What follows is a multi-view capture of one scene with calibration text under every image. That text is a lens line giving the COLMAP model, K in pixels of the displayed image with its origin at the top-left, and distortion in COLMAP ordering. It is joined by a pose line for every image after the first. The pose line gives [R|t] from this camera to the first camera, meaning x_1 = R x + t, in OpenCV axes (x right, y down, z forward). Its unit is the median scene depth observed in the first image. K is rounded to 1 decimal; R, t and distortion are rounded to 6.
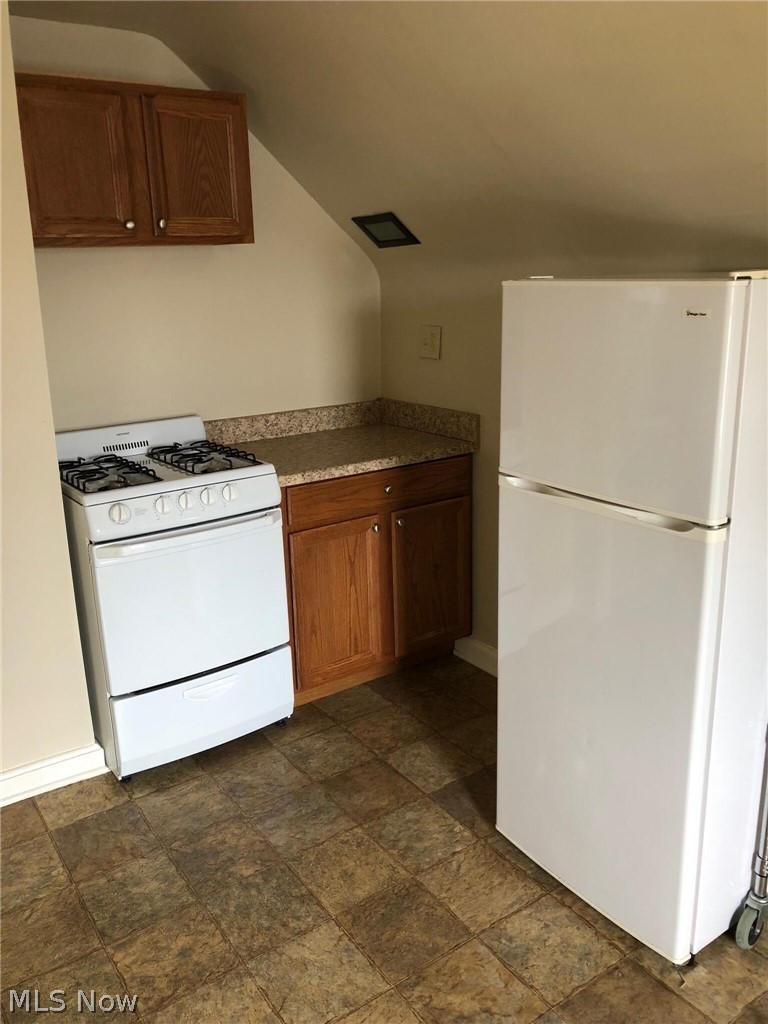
lens RADIAL K [[831.9, 0, 366.9], [0, 831.9, 497.6], [0, 0, 1]] dist [0.012957, -0.026645]
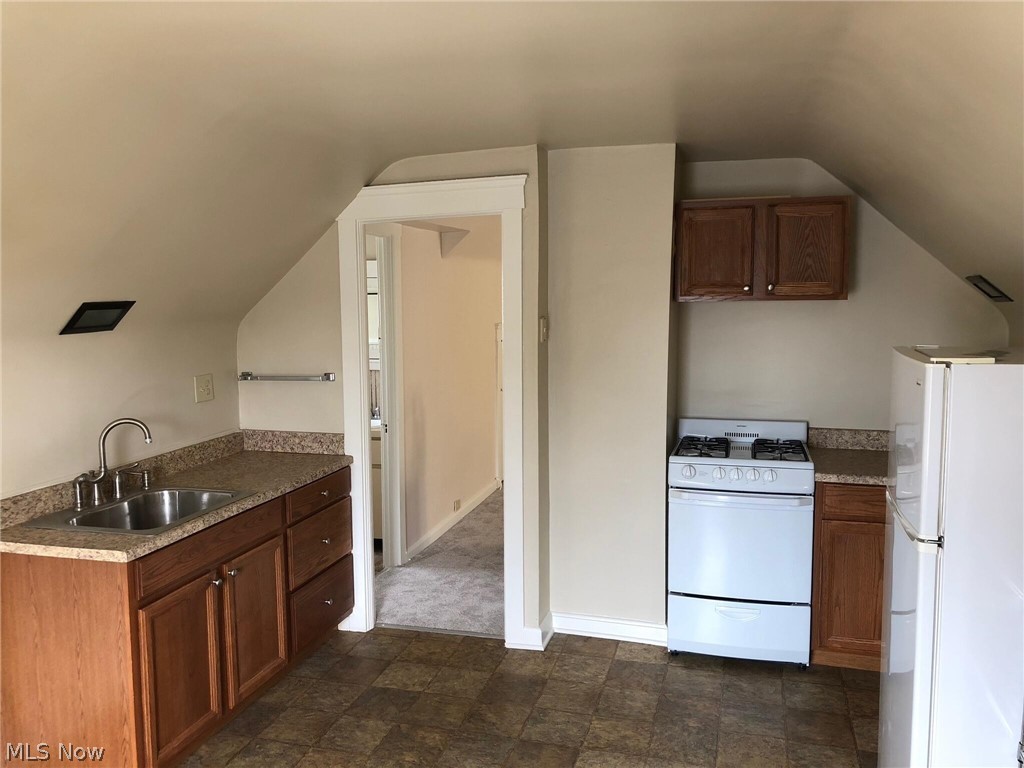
lens RADIAL K [[831.9, 0, 508.6], [0, 831.9, 376.1], [0, 0, 1]] dist [0.012957, -0.026645]
pose [[0.632043, 0.101884, -0.768207, 0.617717], [-0.211868, 0.976269, -0.044836, -0.013109], [0.745408, 0.191097, 0.638630, -0.254833]]
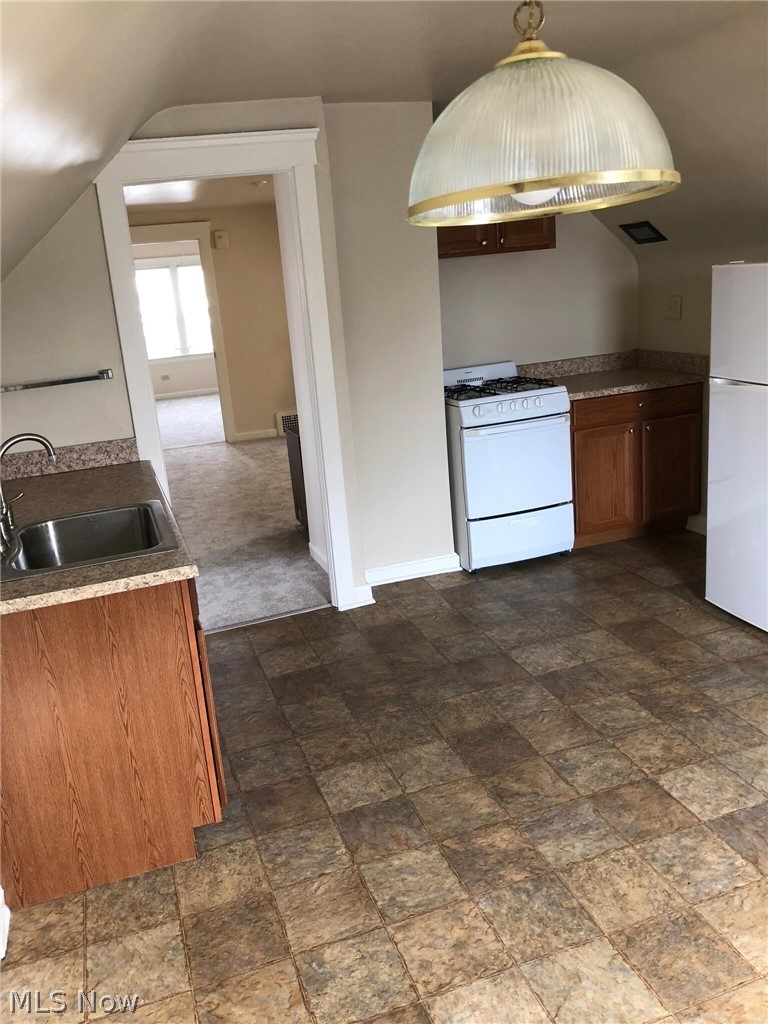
lens RADIAL K [[831.9, 0, 366.7], [0, 831.9, 499.4], [0, 0, 1]] dist [0.012957, -0.026645]
pose [[0.958509, 0.021840, -0.284225, -0.020261], [-0.016905, 0.999661, 0.019805, 0.161489], [0.284561, -0.014178, 0.958553, -0.688067]]
